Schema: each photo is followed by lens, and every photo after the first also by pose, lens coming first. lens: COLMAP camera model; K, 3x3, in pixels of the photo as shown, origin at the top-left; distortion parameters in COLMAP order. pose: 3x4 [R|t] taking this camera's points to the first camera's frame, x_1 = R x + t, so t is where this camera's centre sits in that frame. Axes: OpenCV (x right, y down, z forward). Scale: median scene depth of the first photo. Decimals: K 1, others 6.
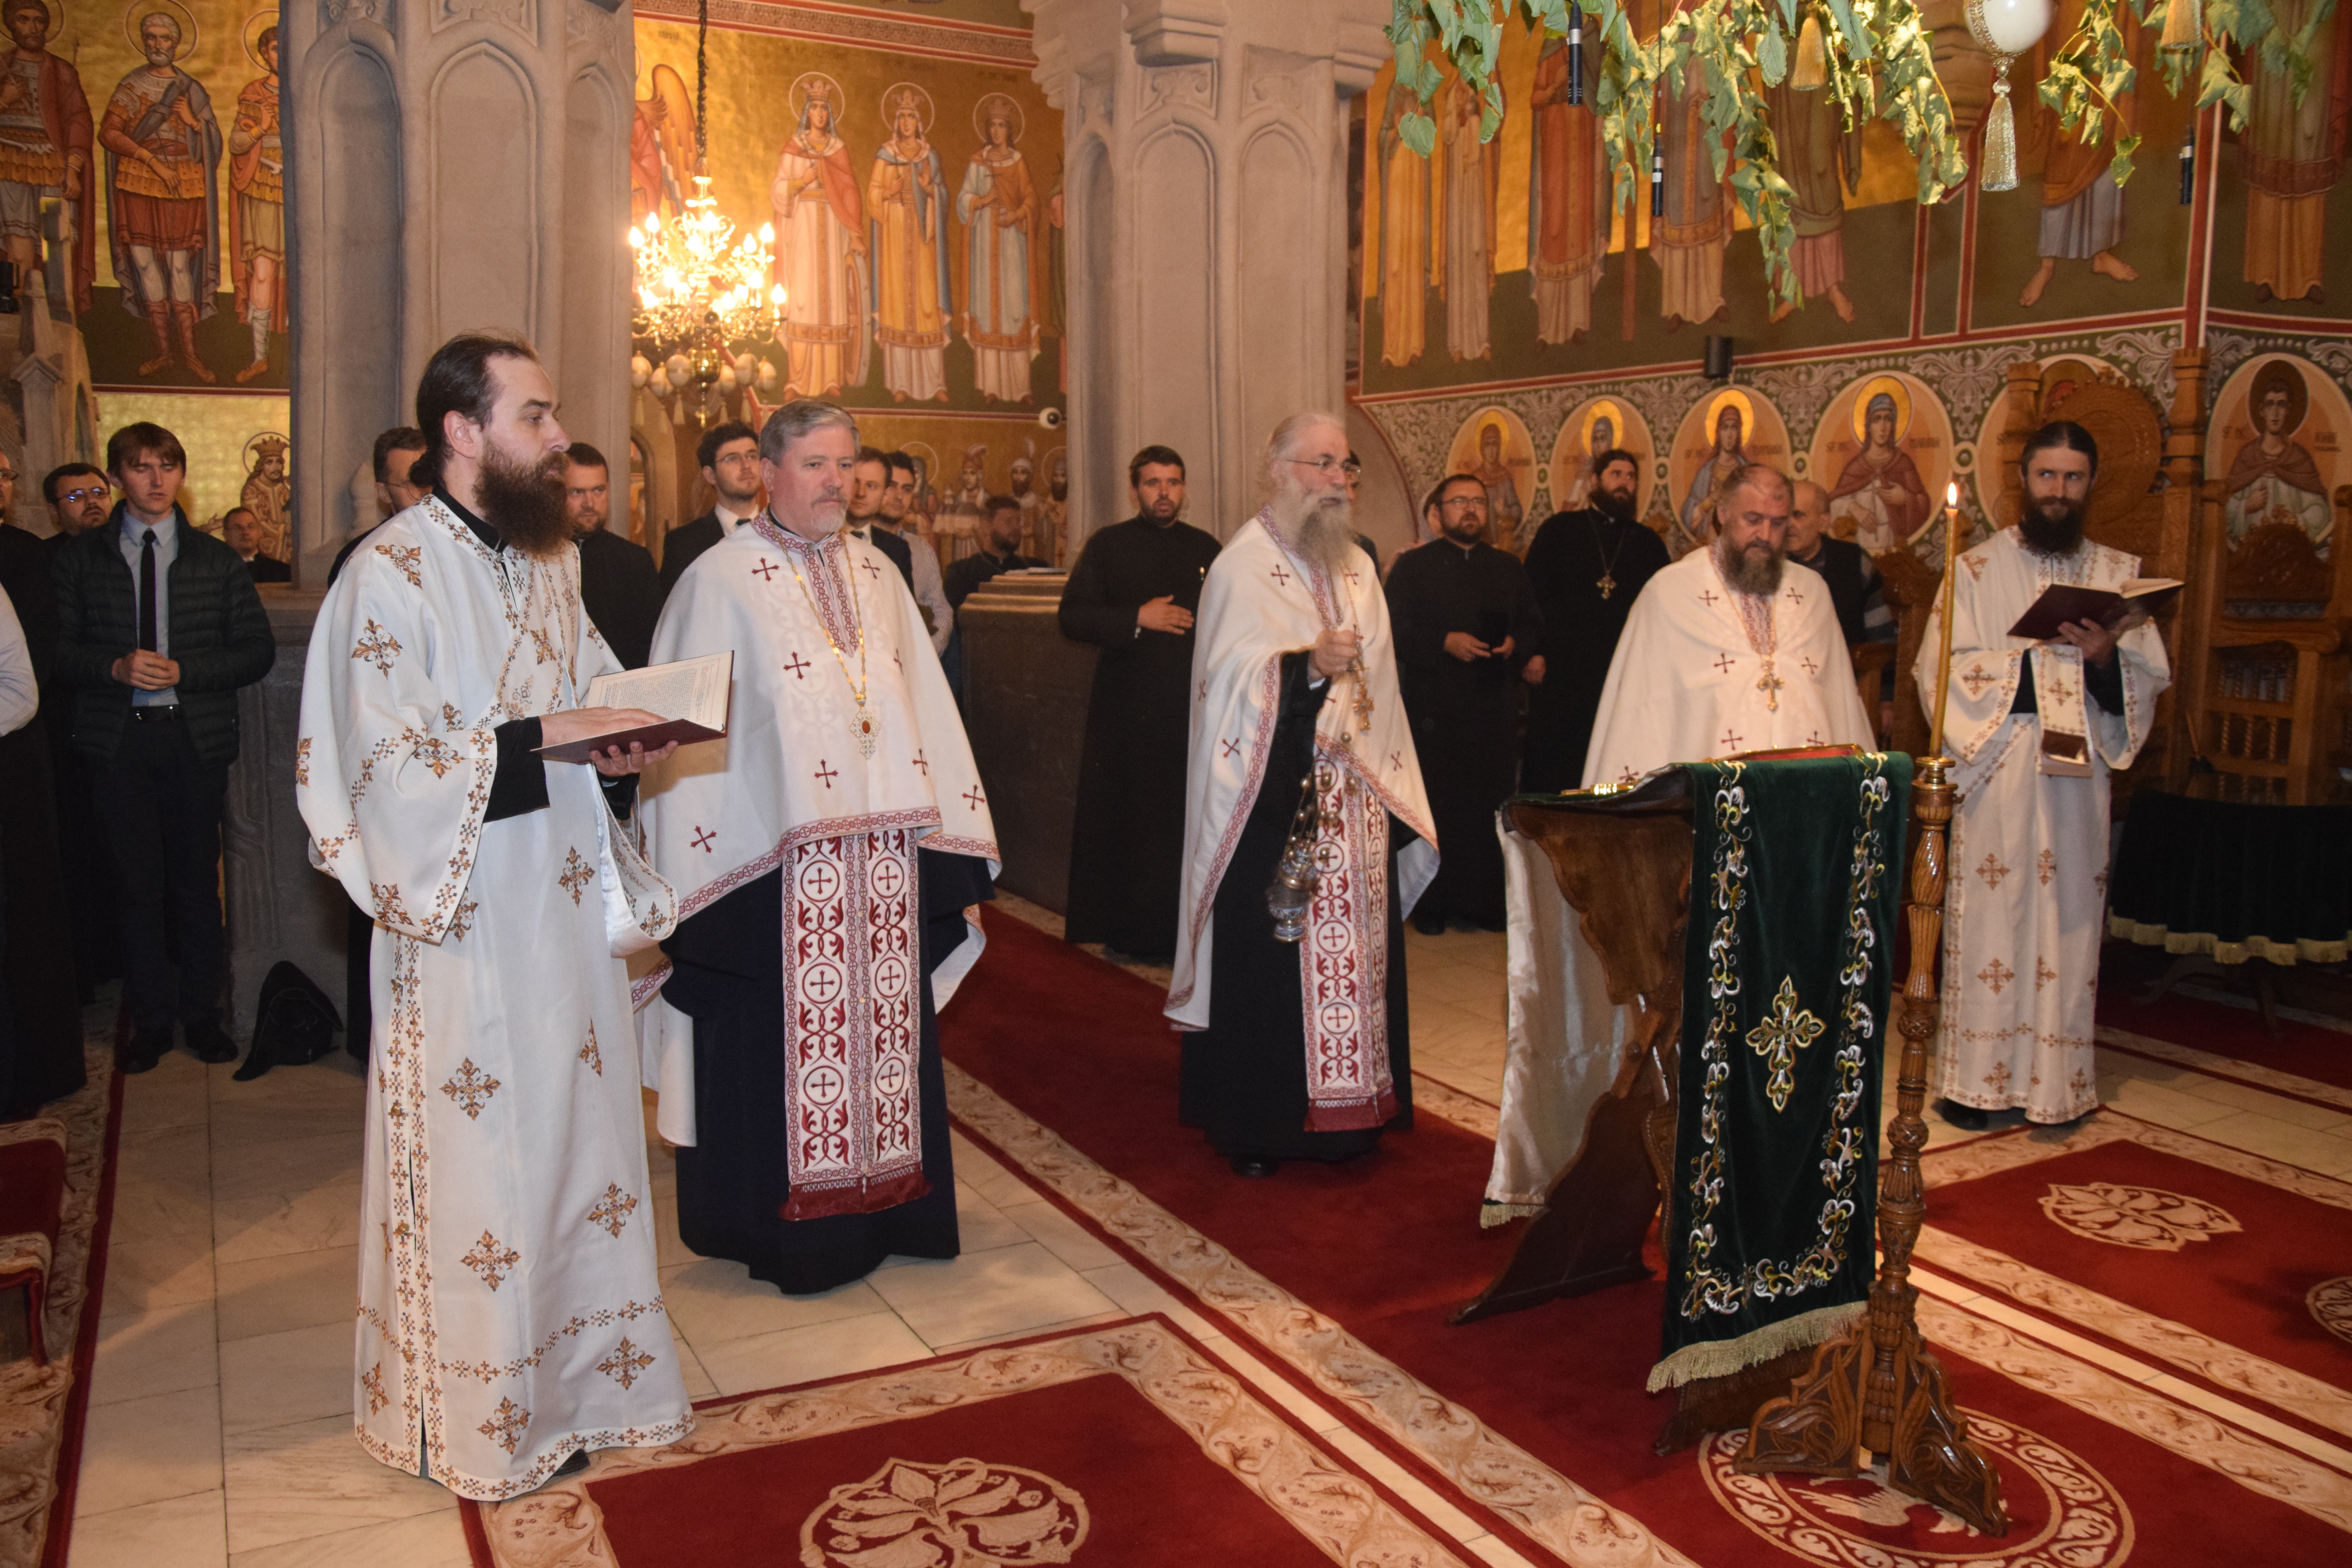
lens RADIAL K [[1887.0, 0, 1196.1], [0, 1887.0, 792.0], [0, 0, 1]] dist [-0.143226, 0.130963]
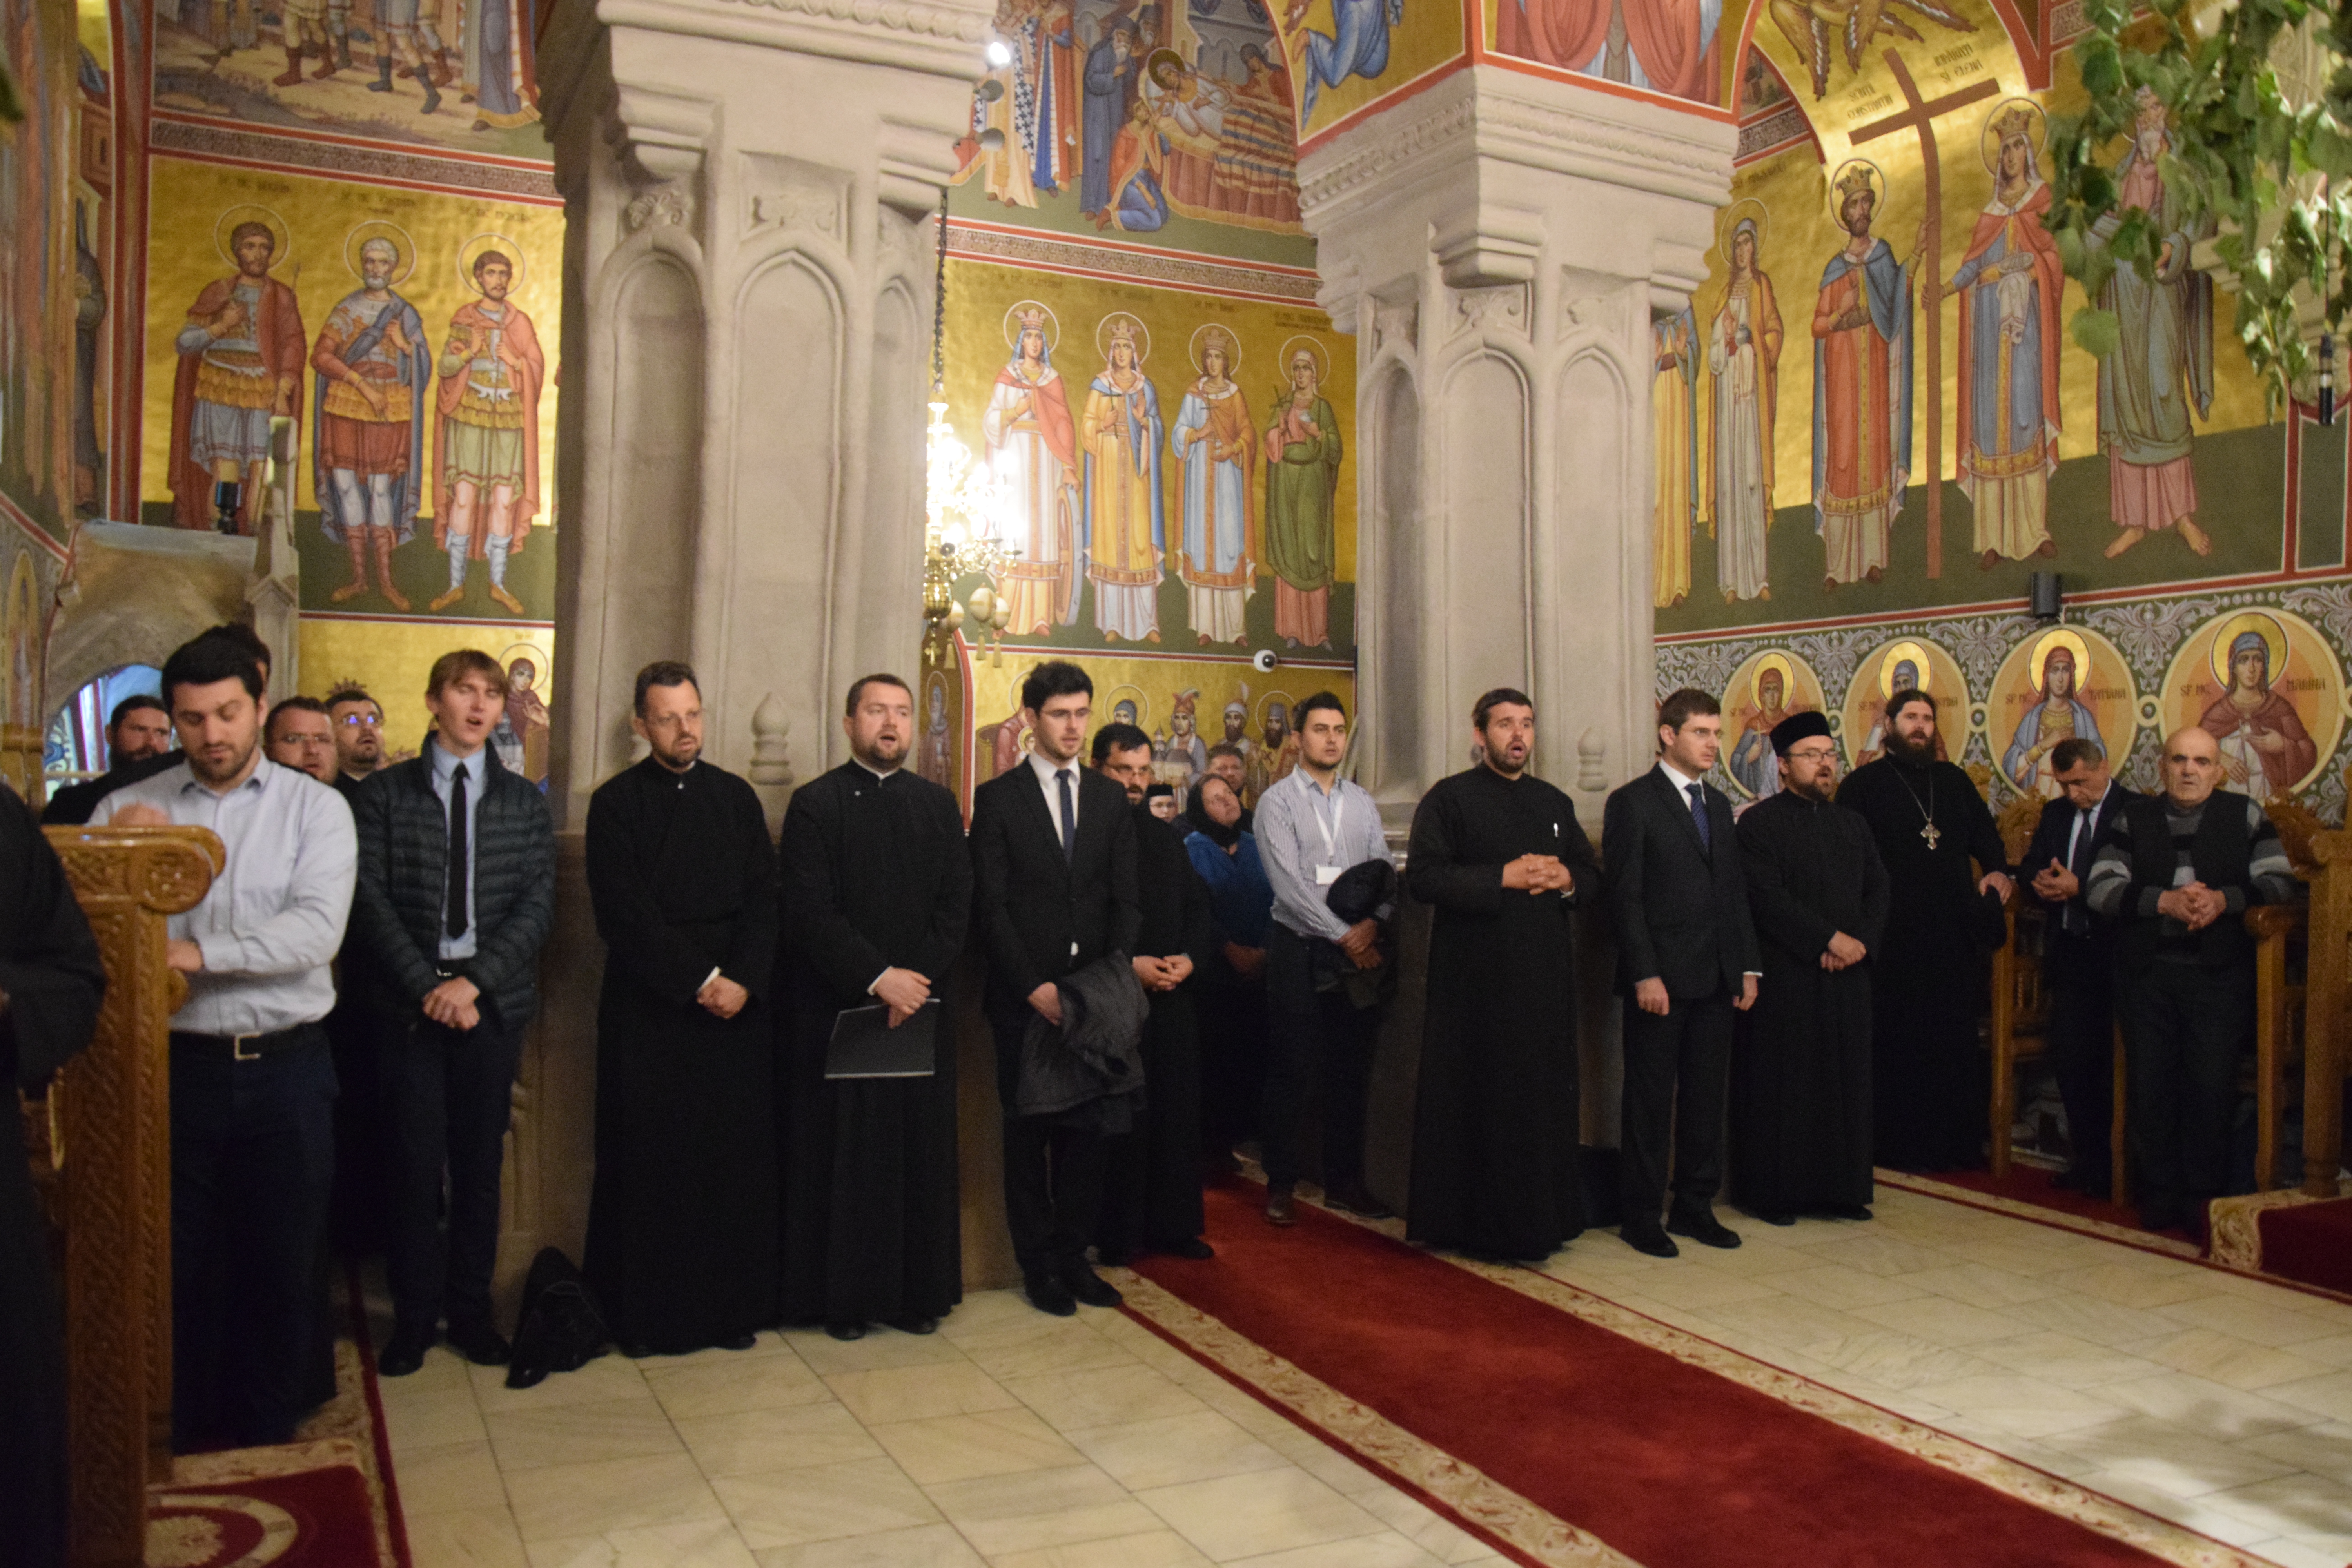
lens RADIAL K [[1945.2, 0, 1171.7], [0, 1945.2, 795.2], [0, 0, 1]] dist [-0.089147, 0.057482]
pose [[0.998916, 0.007204, -0.045985, -0.099346], [-0.013126, 0.991452, -0.129810, -0.005025], [0.044657, 0.130273, 0.990472, 0.043319]]
